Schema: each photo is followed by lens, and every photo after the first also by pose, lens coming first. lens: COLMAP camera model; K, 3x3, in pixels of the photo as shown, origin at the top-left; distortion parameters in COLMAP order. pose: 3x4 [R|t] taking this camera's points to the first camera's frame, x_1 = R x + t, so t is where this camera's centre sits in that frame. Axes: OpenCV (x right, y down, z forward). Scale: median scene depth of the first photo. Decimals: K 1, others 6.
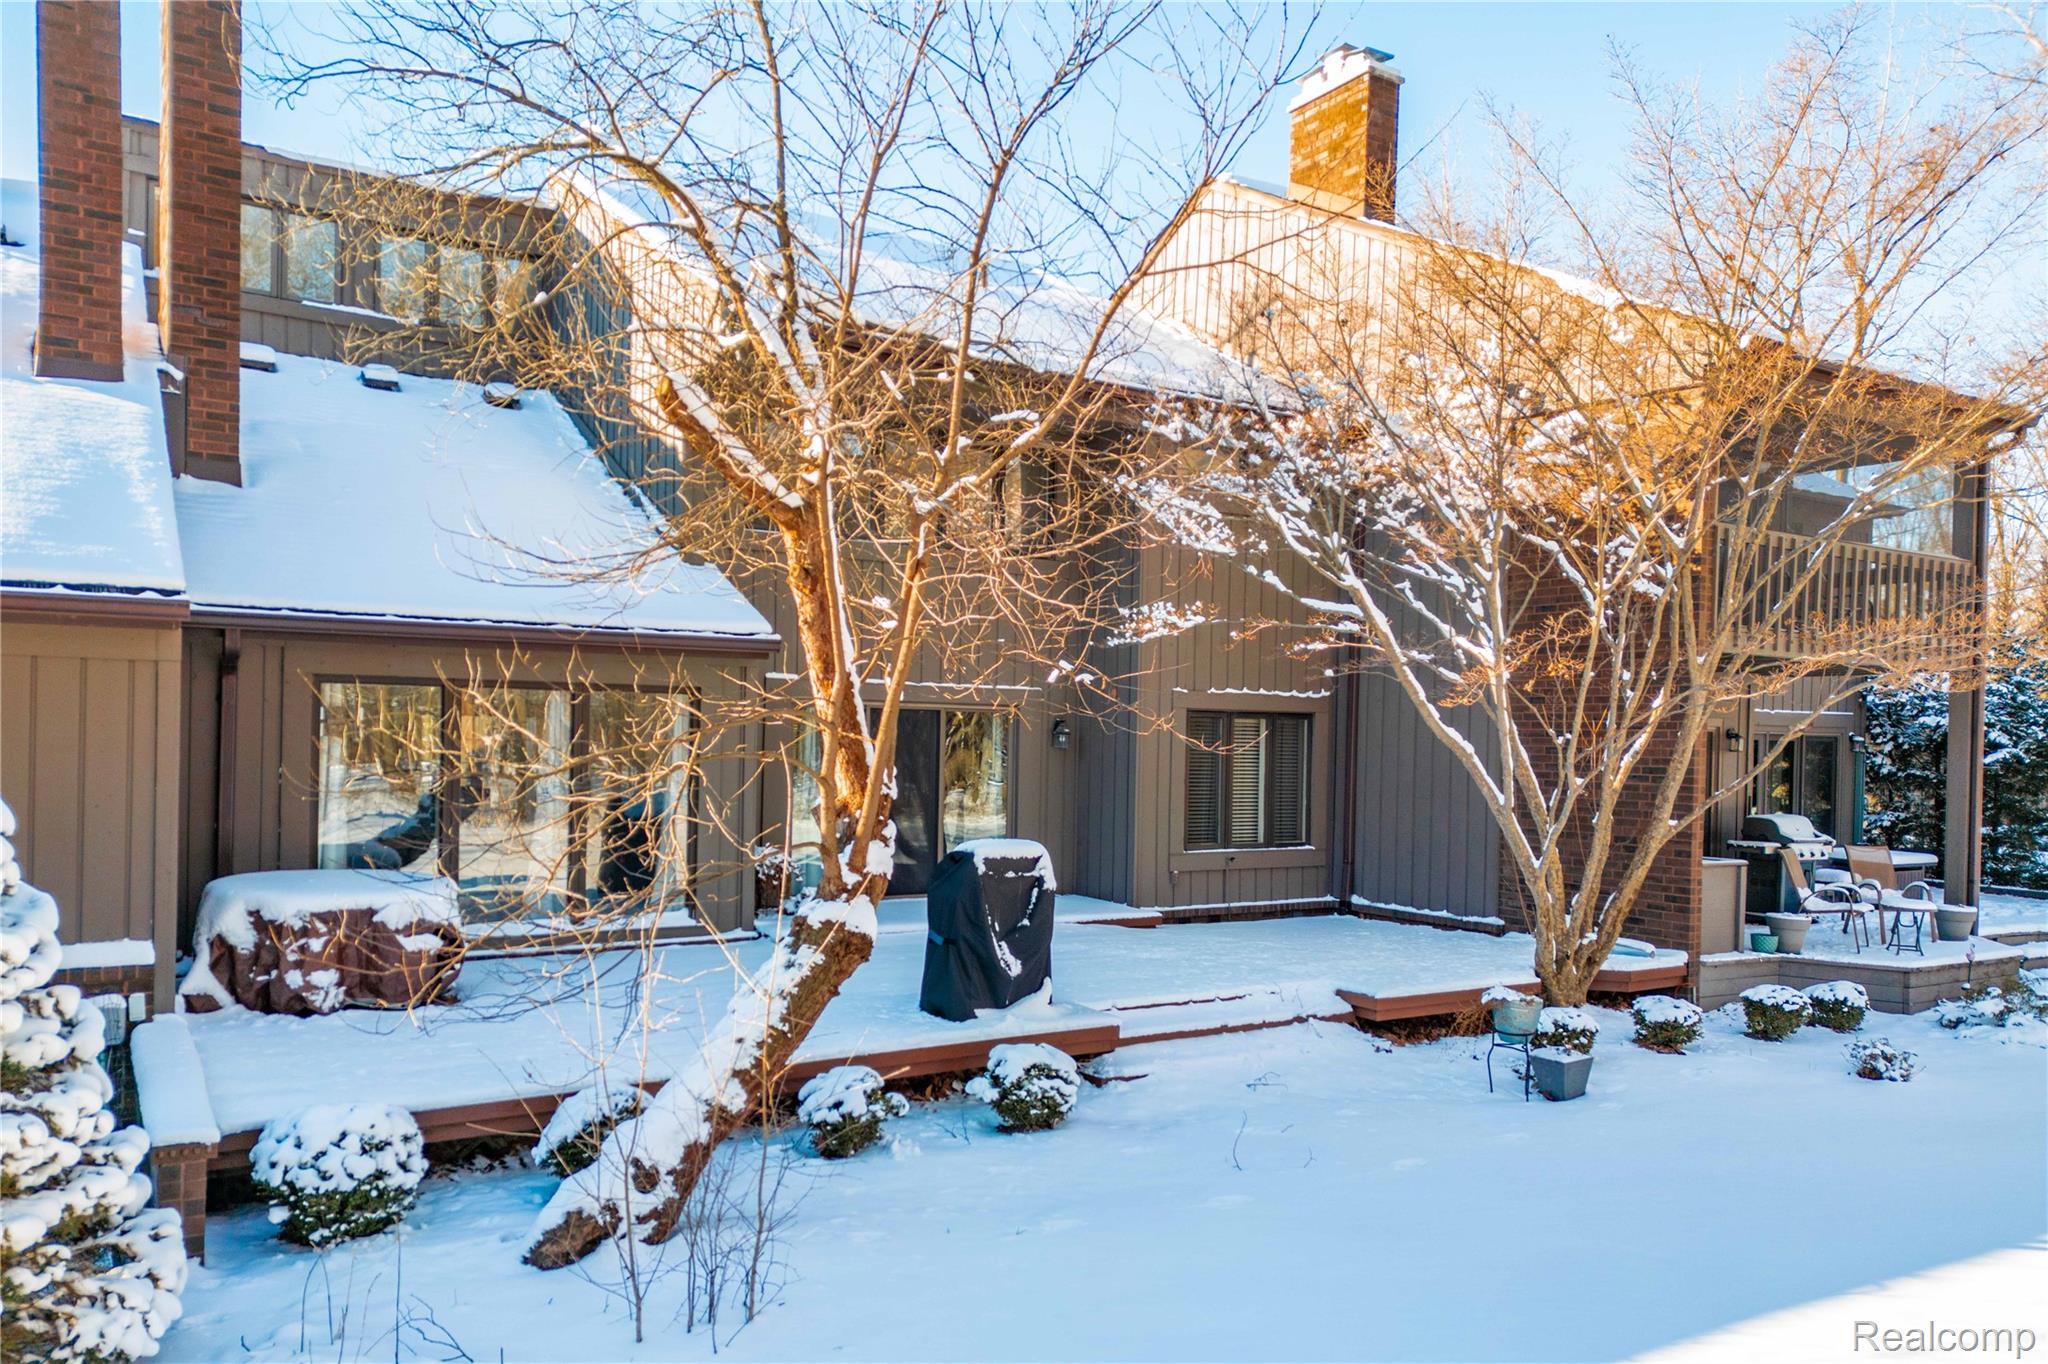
lens RADIAL K [[1451.1, 0, 960.2], [0, 1451.1, 678.1], [0, 0, 1]] dist [0.090098, -0.114188]
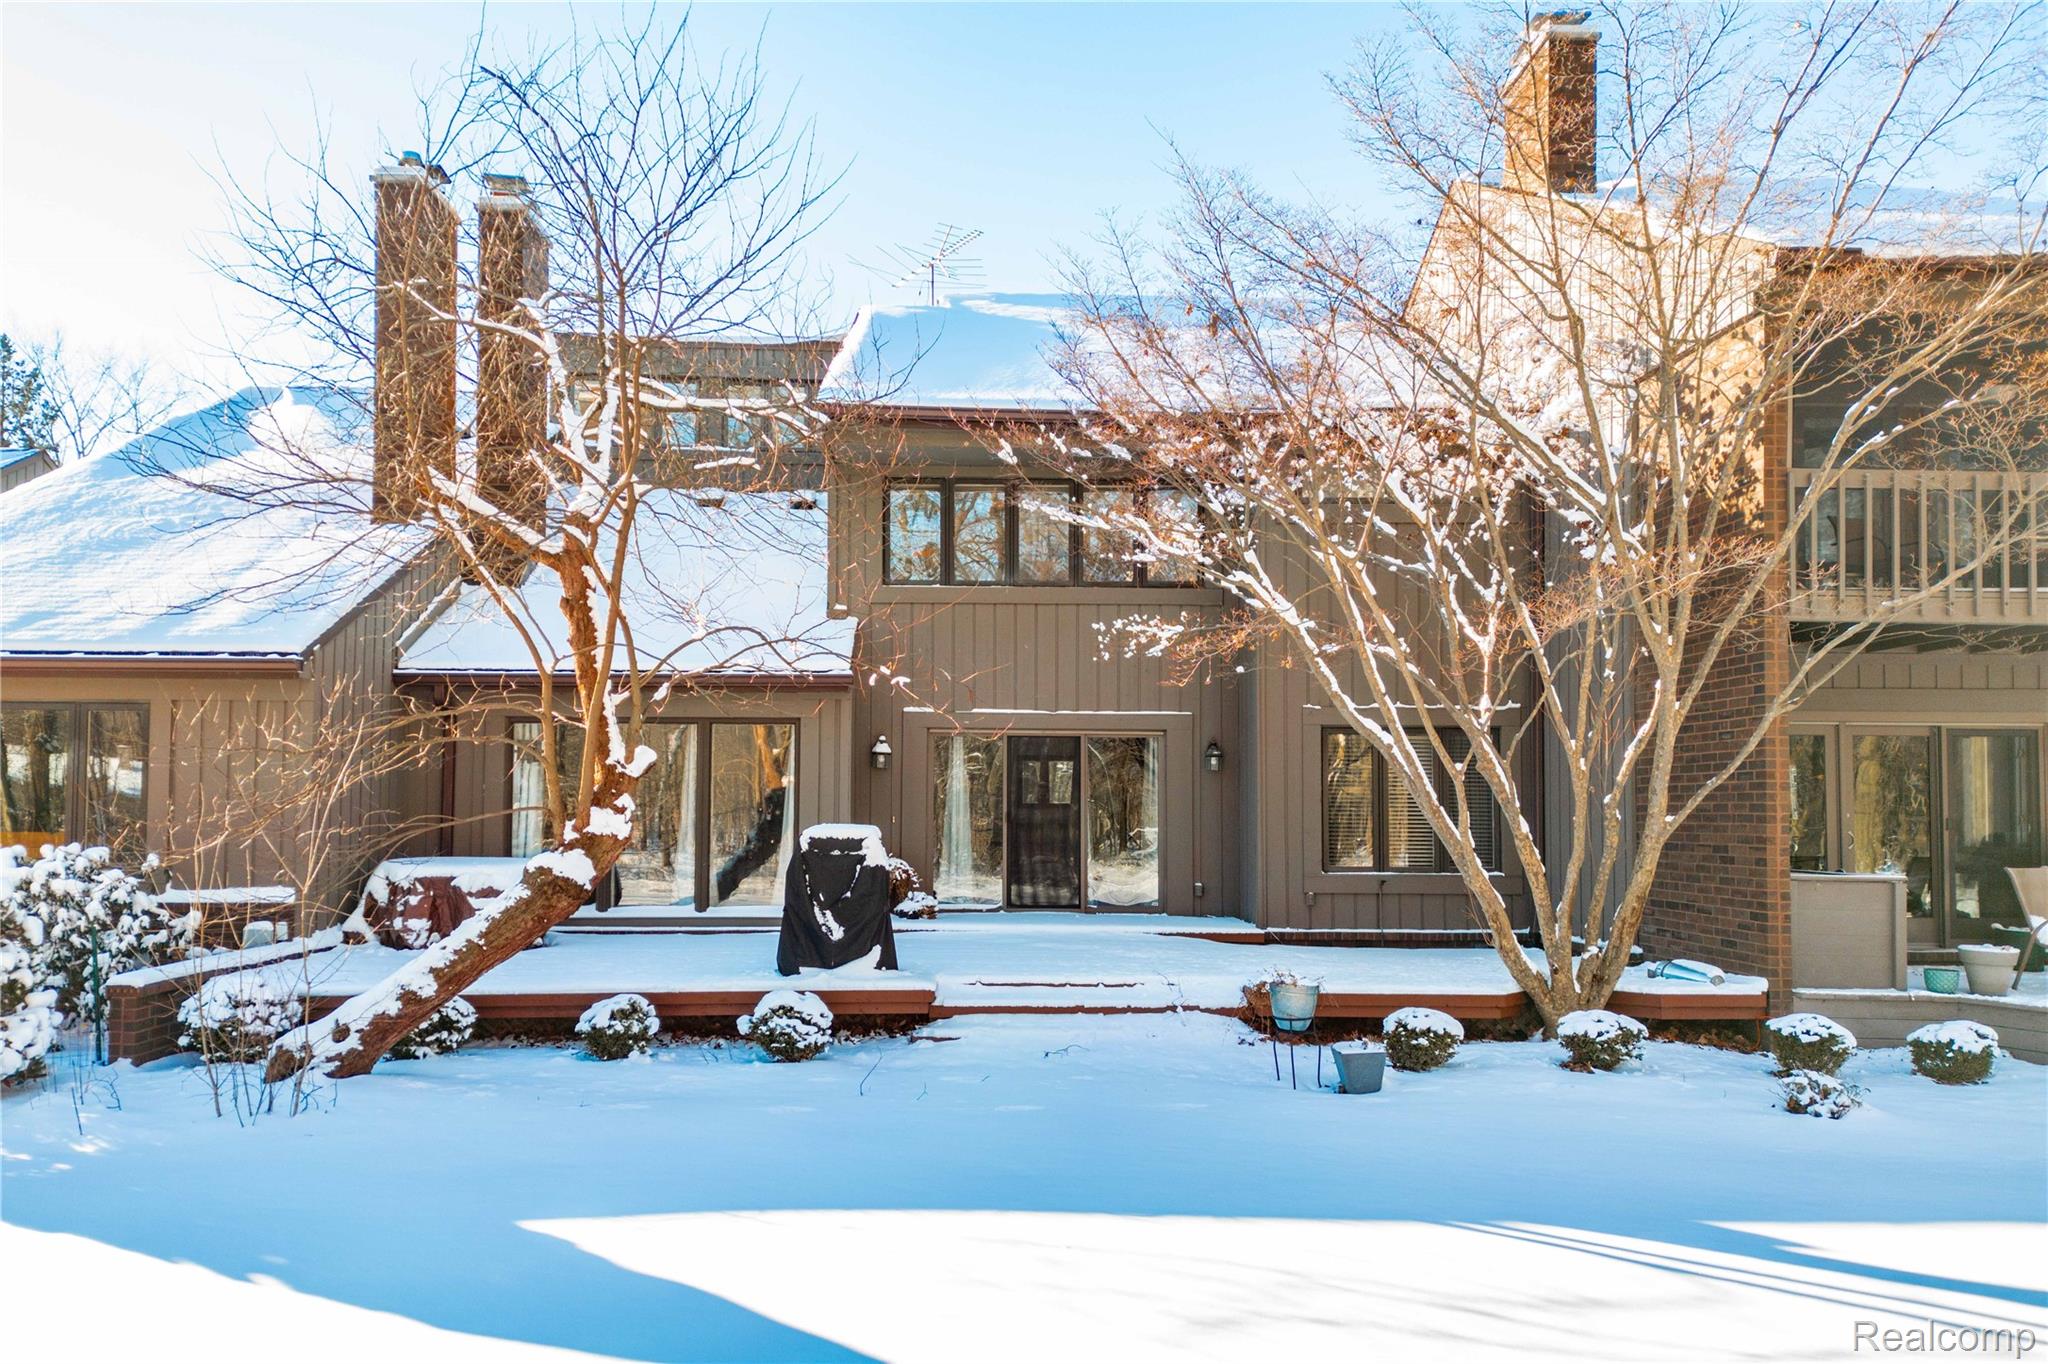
lens RADIAL K [[1451.1, 0, 960.2], [0, 1451.1, 678.1], [0, 0, 1]] dist [0.090098, -0.114188]
pose [[0.859033, -0.061510, -0.508212, 0.707713], [0.029681, 0.997070, -0.070508, 0.080049], [0.511060, 0.045484, 0.858341, 0.048800]]
